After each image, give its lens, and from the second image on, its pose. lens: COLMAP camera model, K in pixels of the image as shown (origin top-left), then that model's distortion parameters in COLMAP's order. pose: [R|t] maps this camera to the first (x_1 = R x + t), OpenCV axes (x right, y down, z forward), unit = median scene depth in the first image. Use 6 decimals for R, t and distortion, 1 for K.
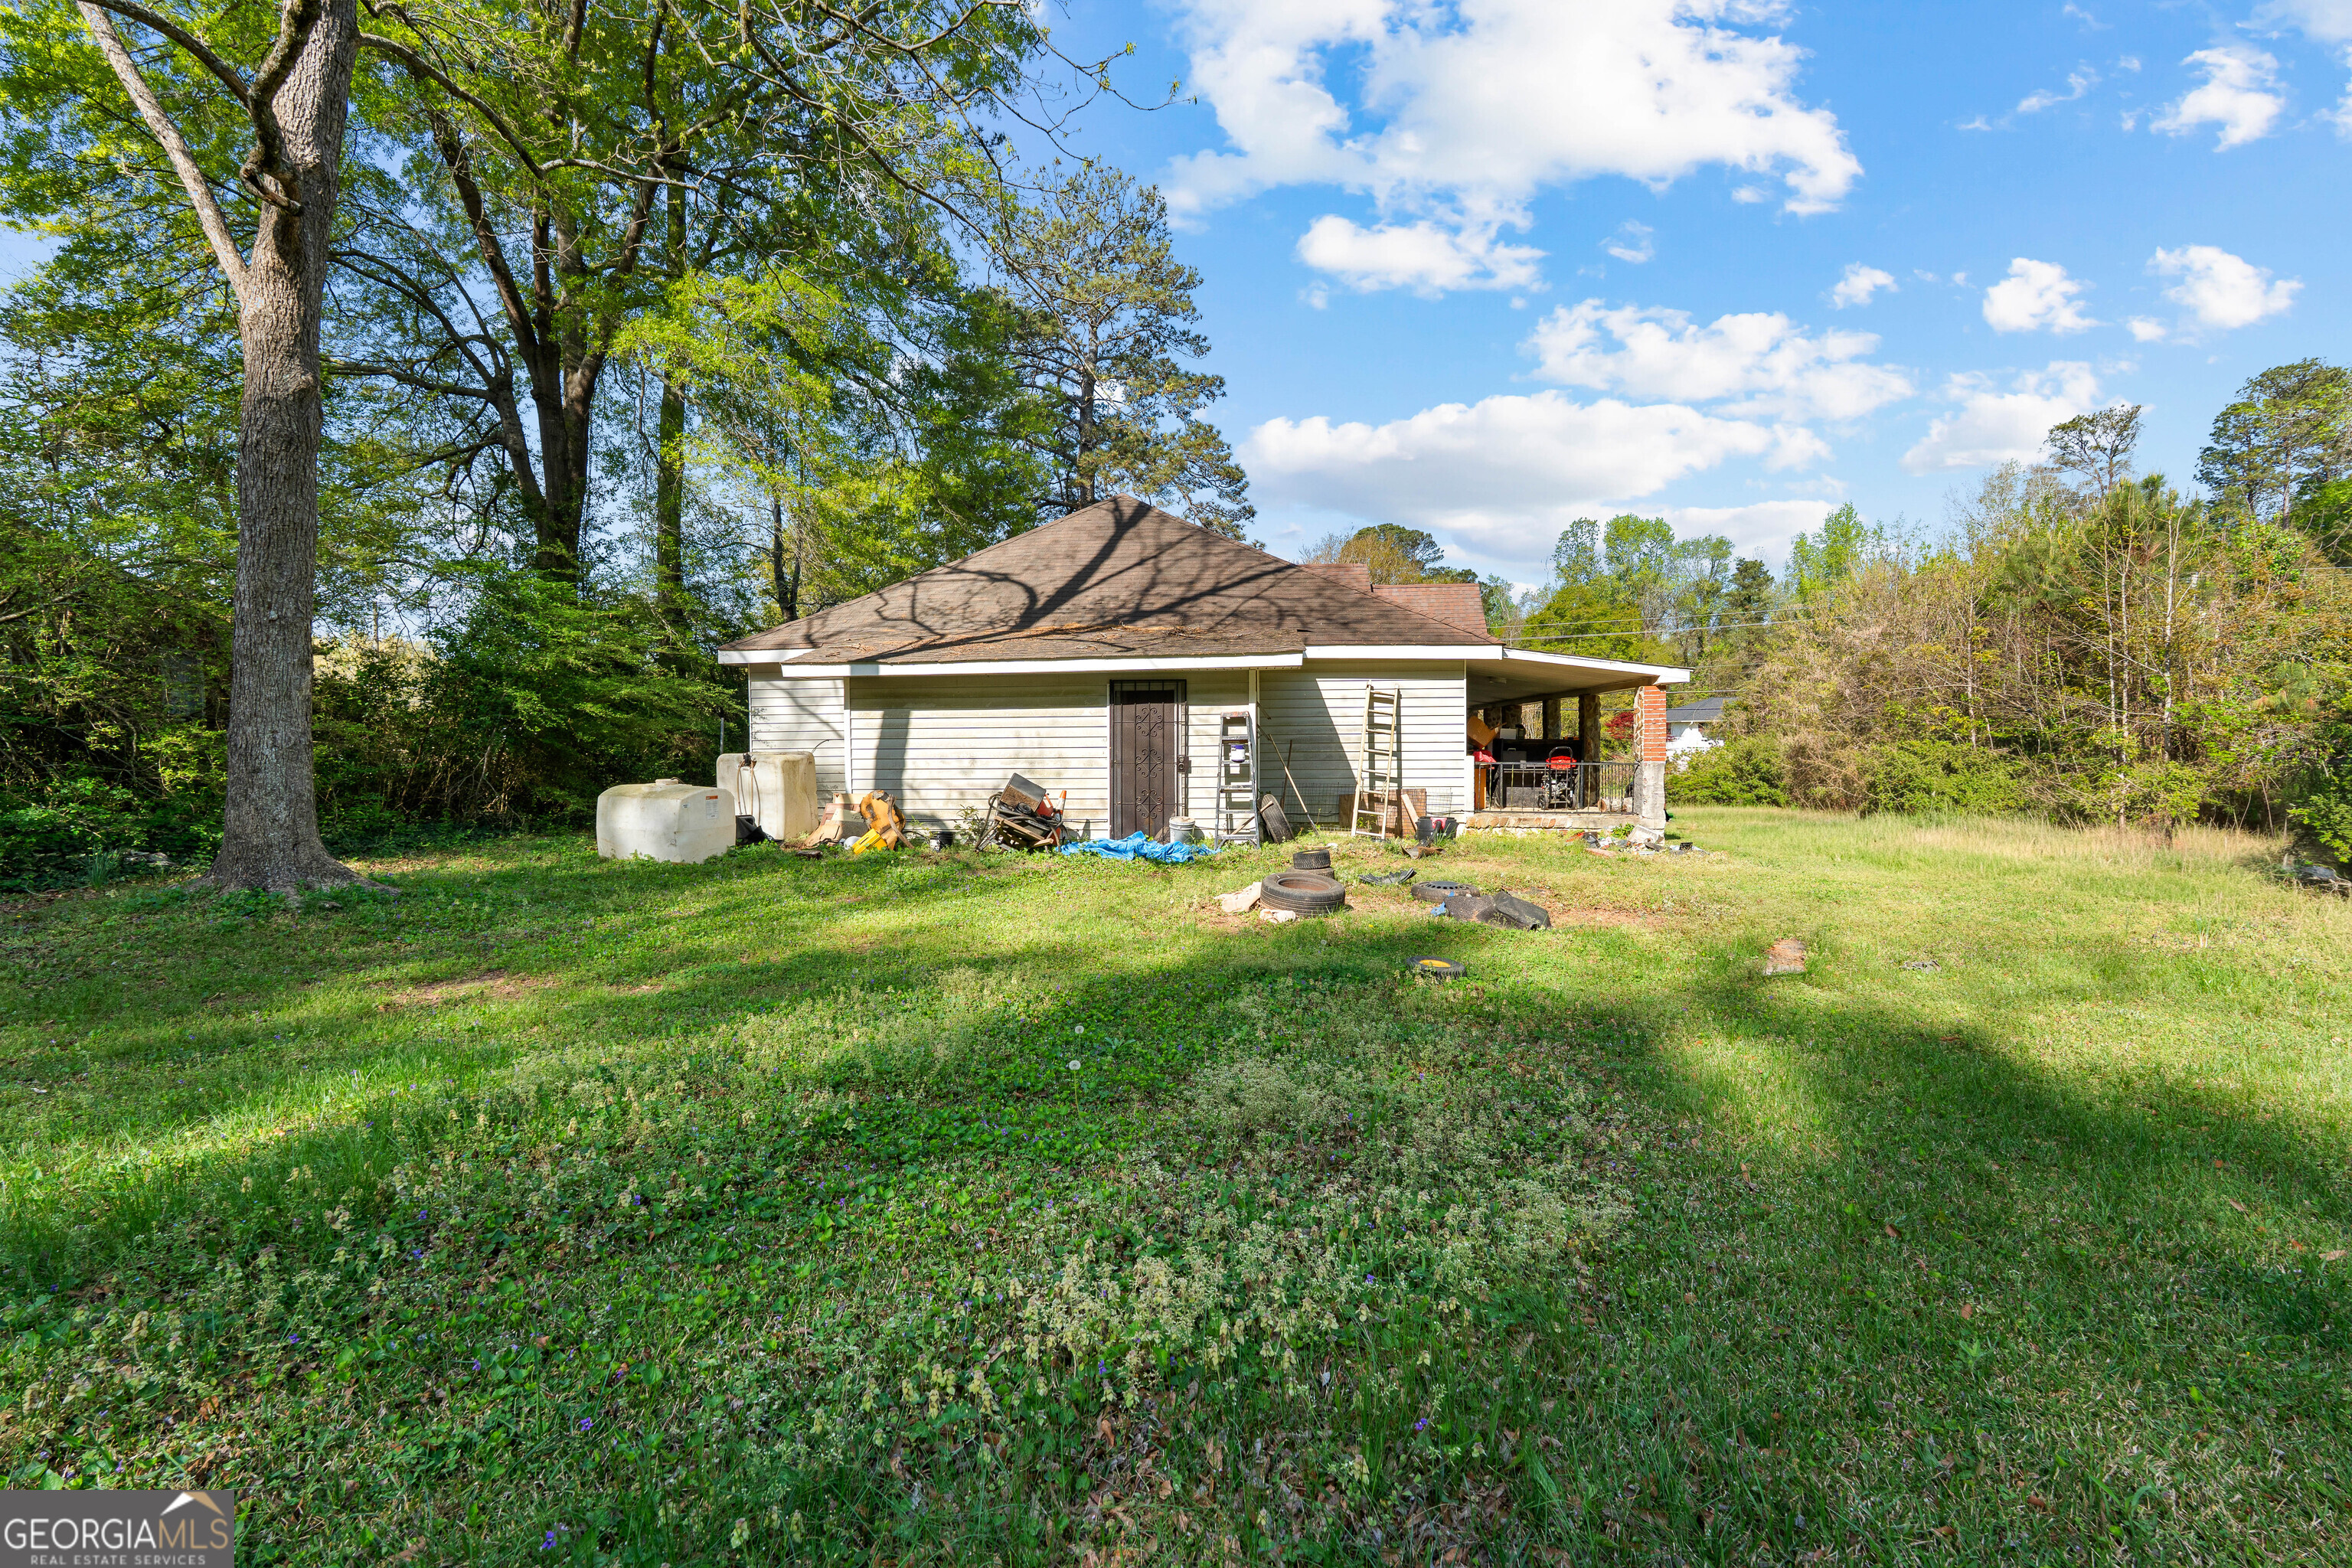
lens RADIAL K [[1016.0, 0, 1181.2], [0, 1016.0, 780.9], [0, 0, 1]] dist [-0.005137, 0.000204]
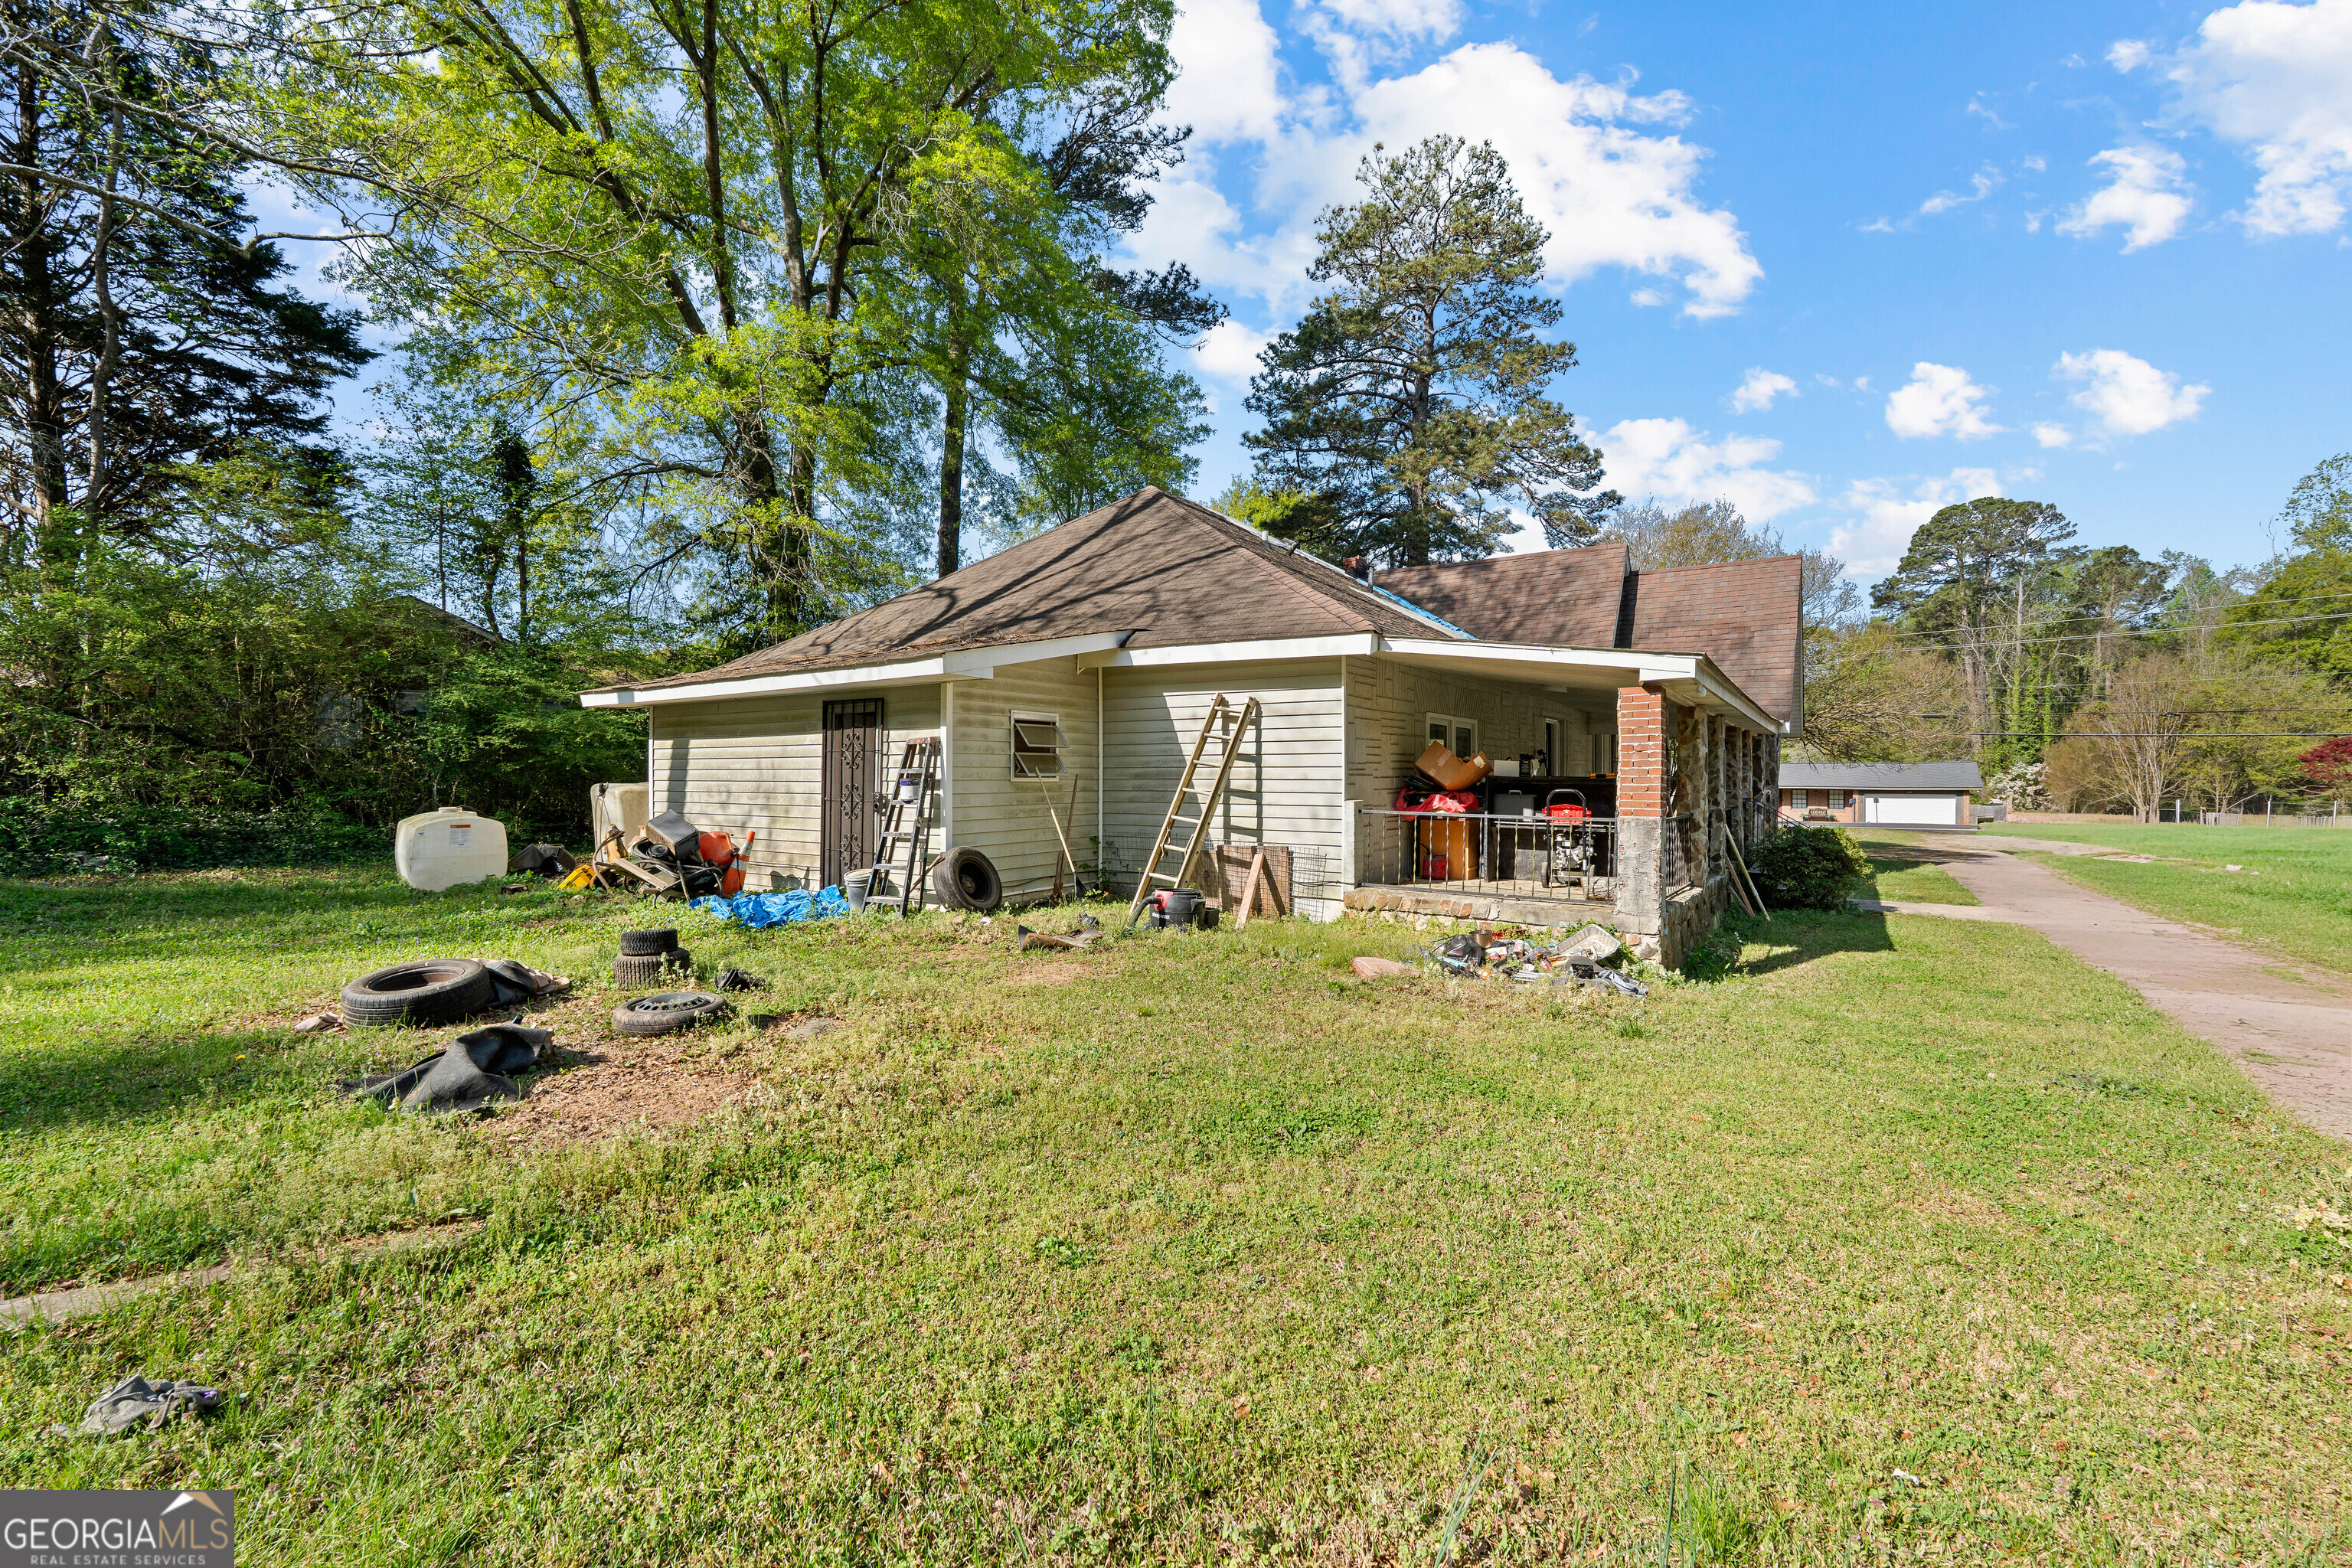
lens RADIAL K [[1016.0, 0, 1175.3], [0, 1016.0, 778.0], [0, 0, 1]] dist [-0.005137, 0.000204]
pose [[0.870351, 0.009526, -0.492339, 0.508892], [-0.026761, 0.999250, -0.027974, -0.017731], [0.491704, 0.037523, 0.869954, 0.362872]]
